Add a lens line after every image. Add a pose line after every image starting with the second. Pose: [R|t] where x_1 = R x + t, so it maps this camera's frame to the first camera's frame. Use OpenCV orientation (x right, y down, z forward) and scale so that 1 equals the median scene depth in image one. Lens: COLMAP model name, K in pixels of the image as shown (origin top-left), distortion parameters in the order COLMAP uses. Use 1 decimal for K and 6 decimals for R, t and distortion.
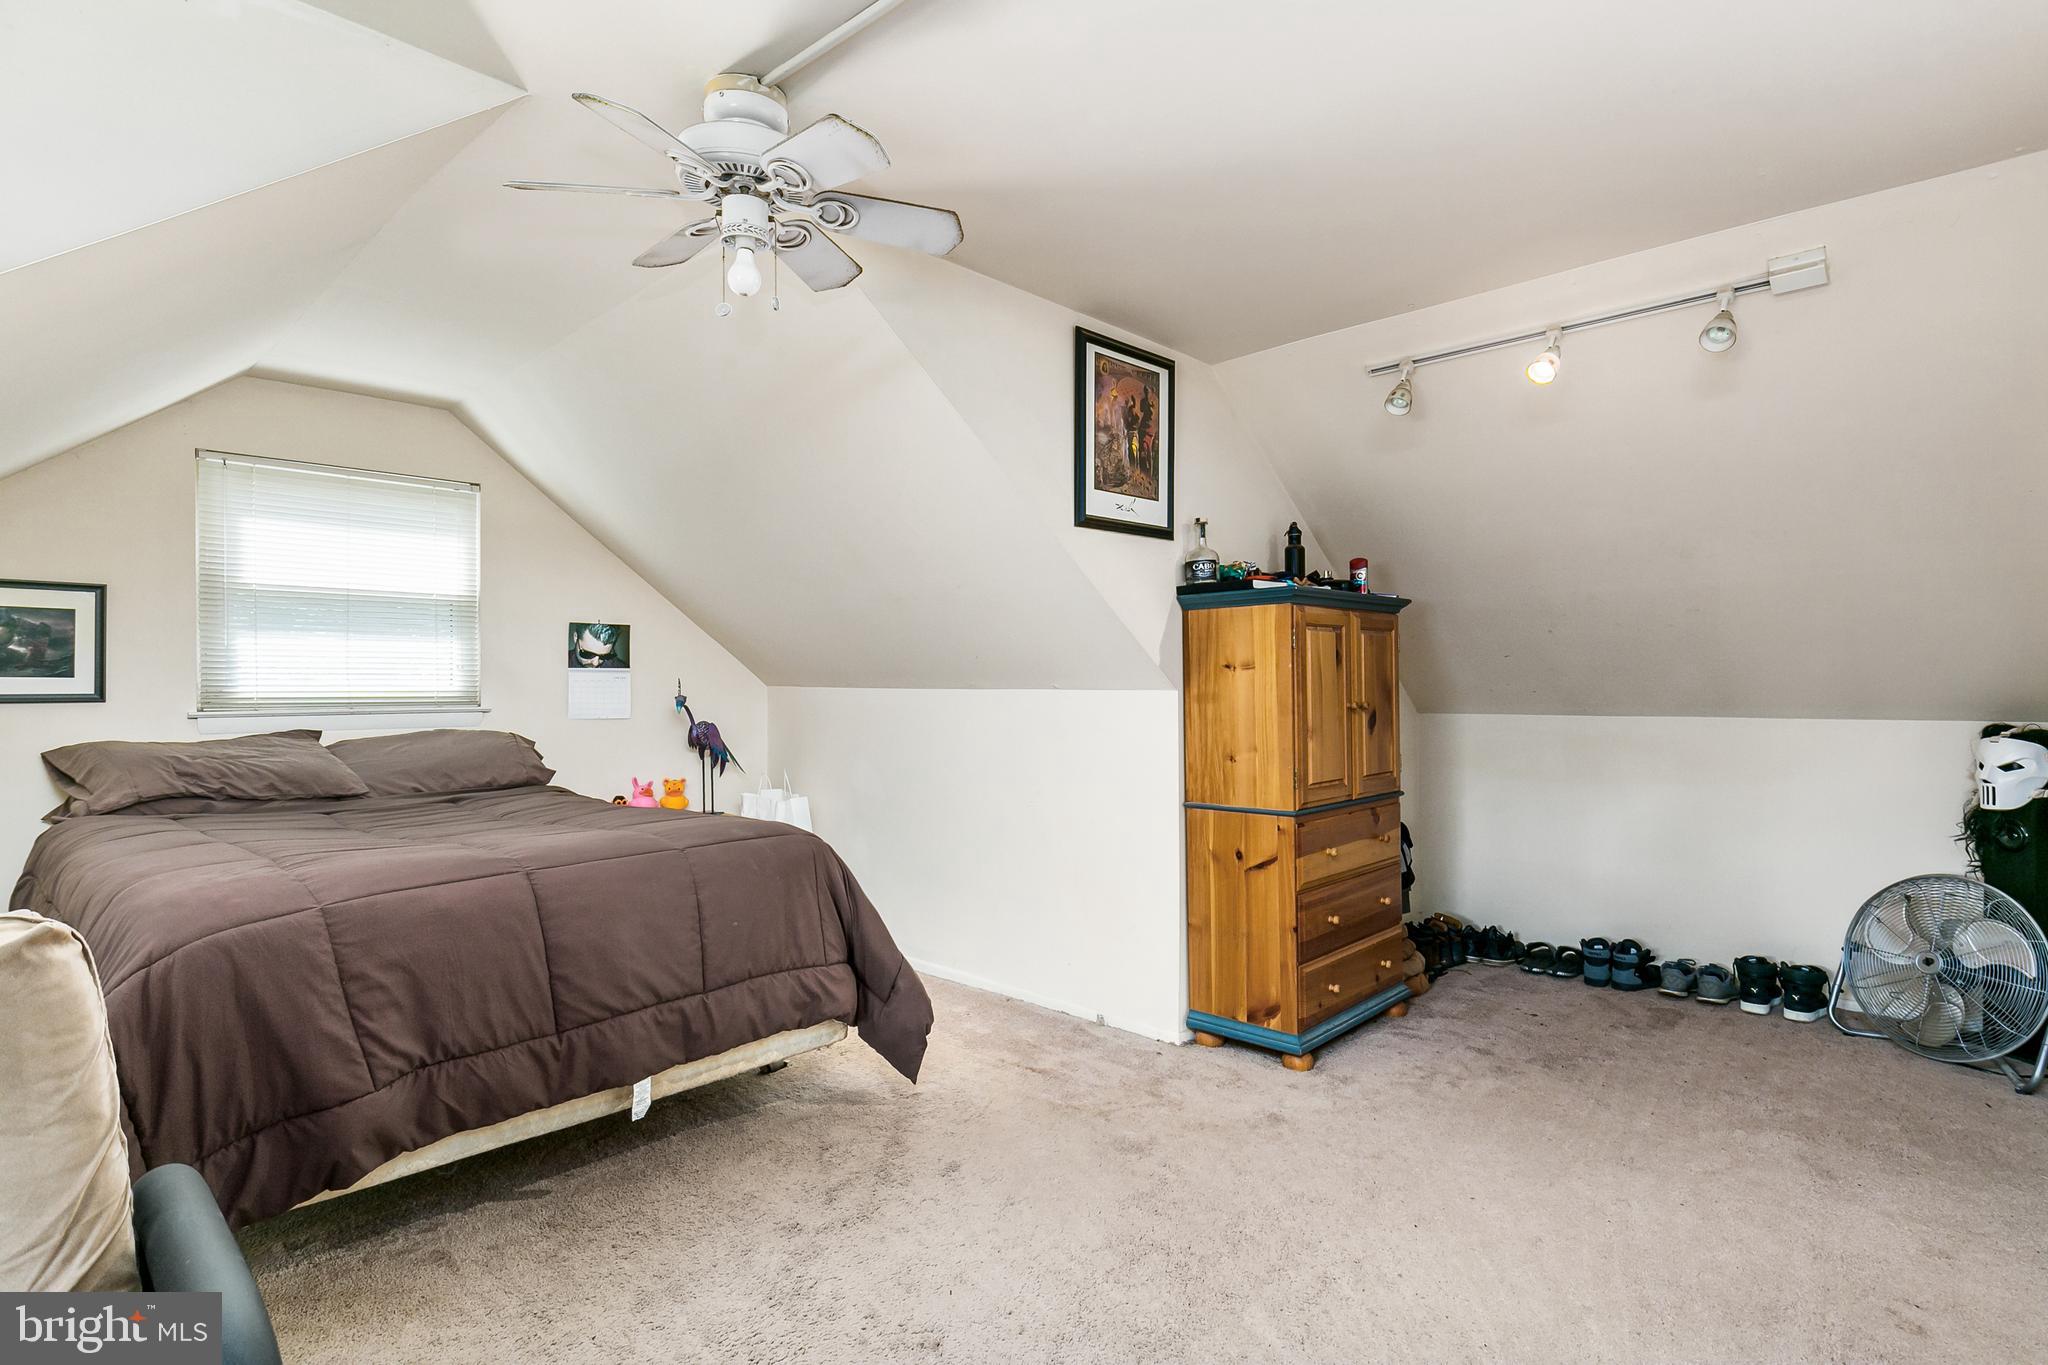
lens RADIAL K [[1048.1, 0, 1019.8], [0, 1048.1, 691.1], [0, 0, 1]] dist [-0.004147, -0.000849]
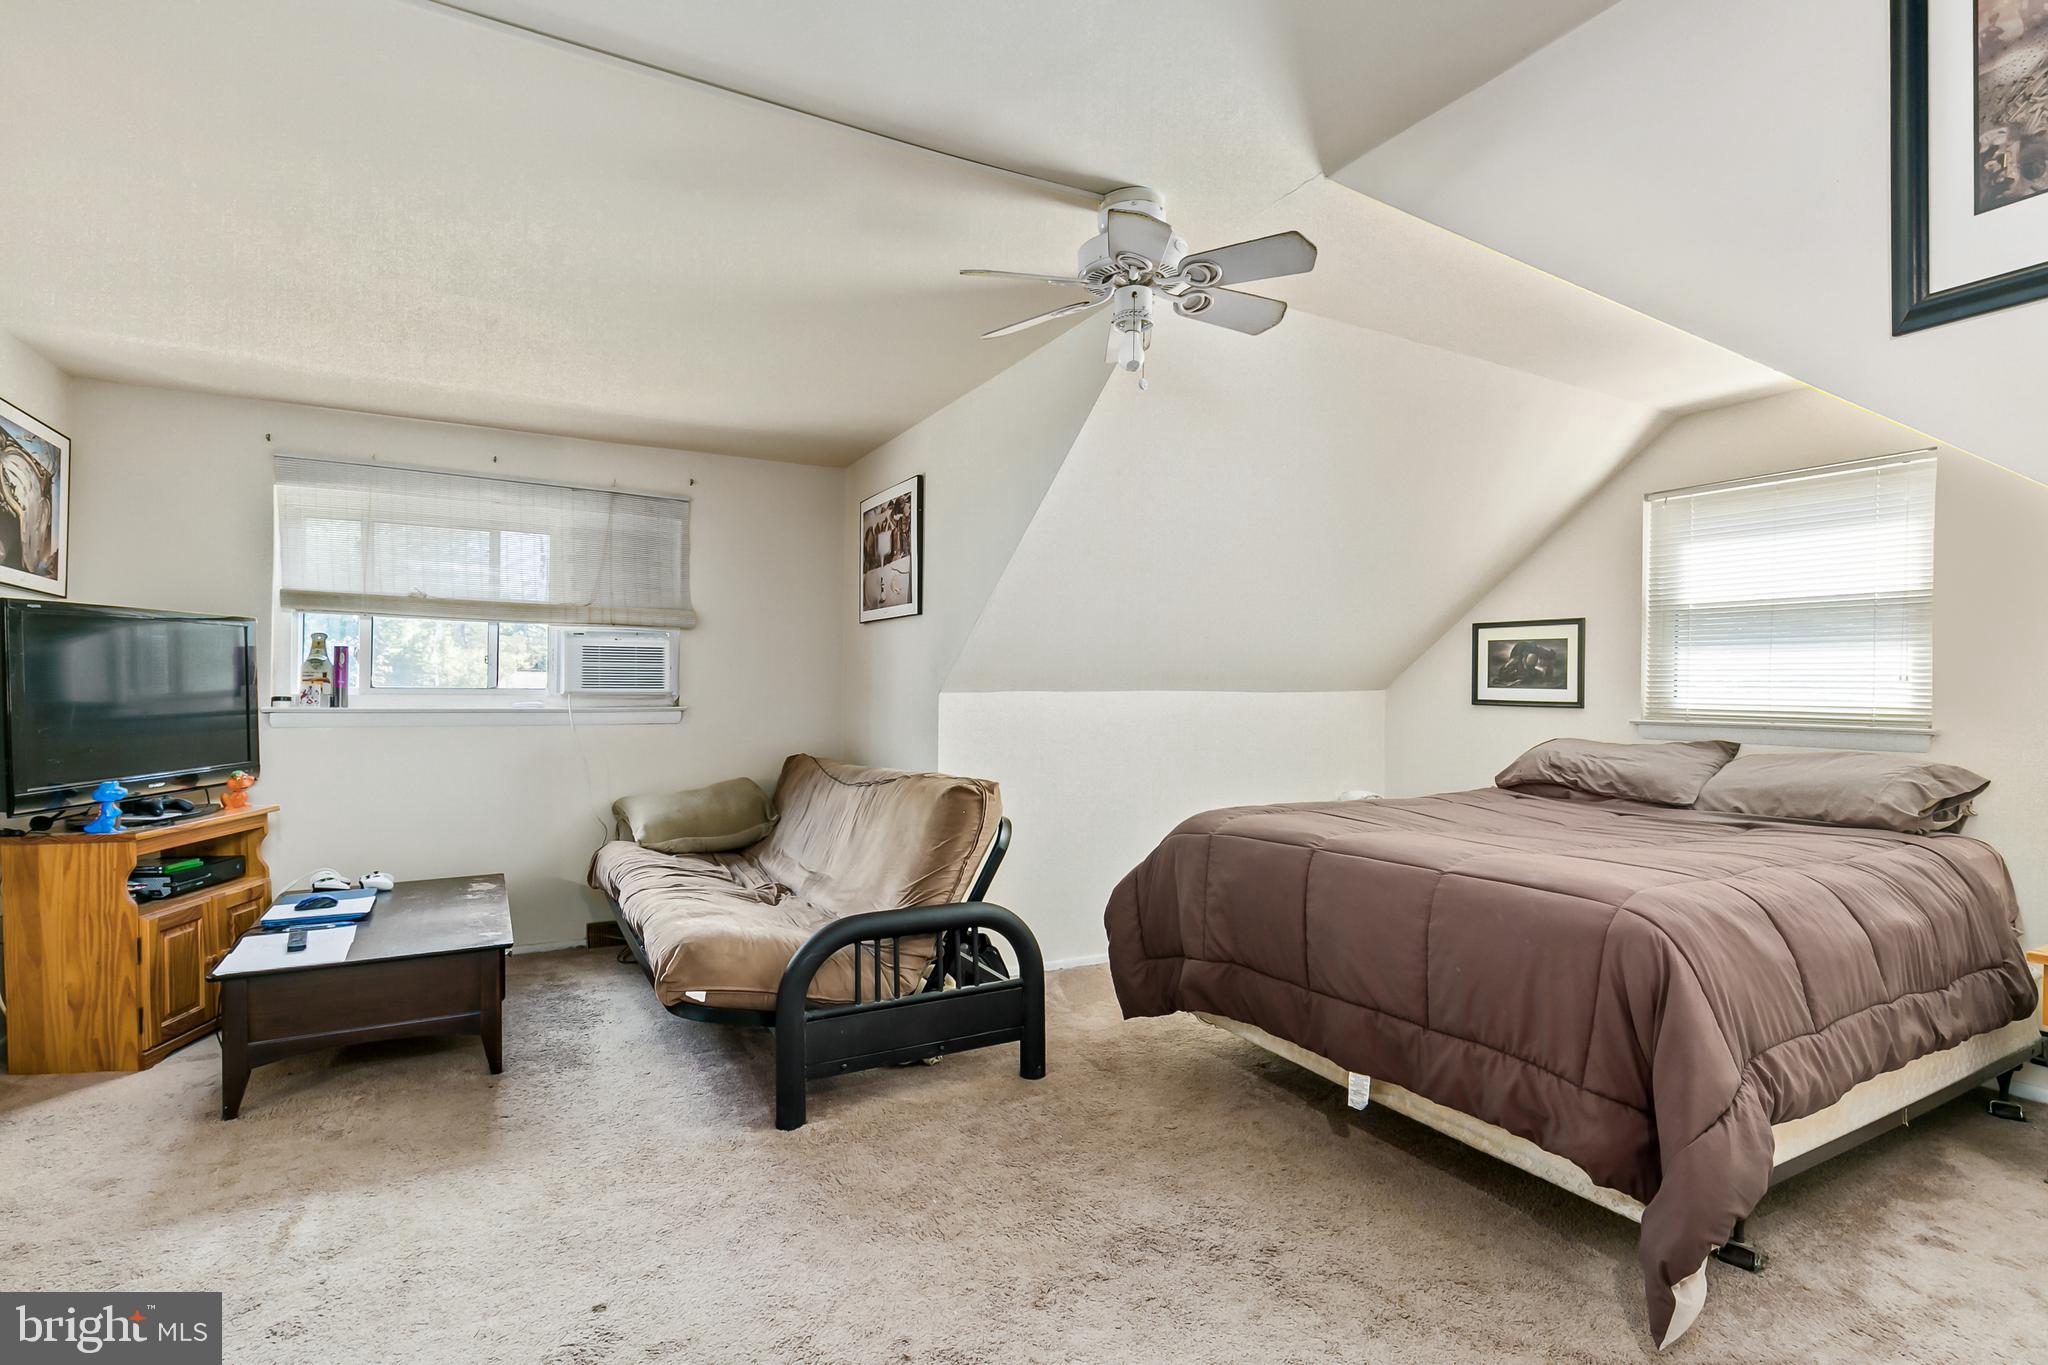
lens RADIAL K [[976.4, 0, 1024.0], [0, 976.4, 691.9], [0, 0, 1]] dist [-0.002273, -0.000368]
pose [[-0.308952, 0.002914, -0.951073, 0.511117], [-0.014654, 0.999862, 0.007824, -0.009625], [0.950965, 0.016354, -0.308866, 0.745256]]
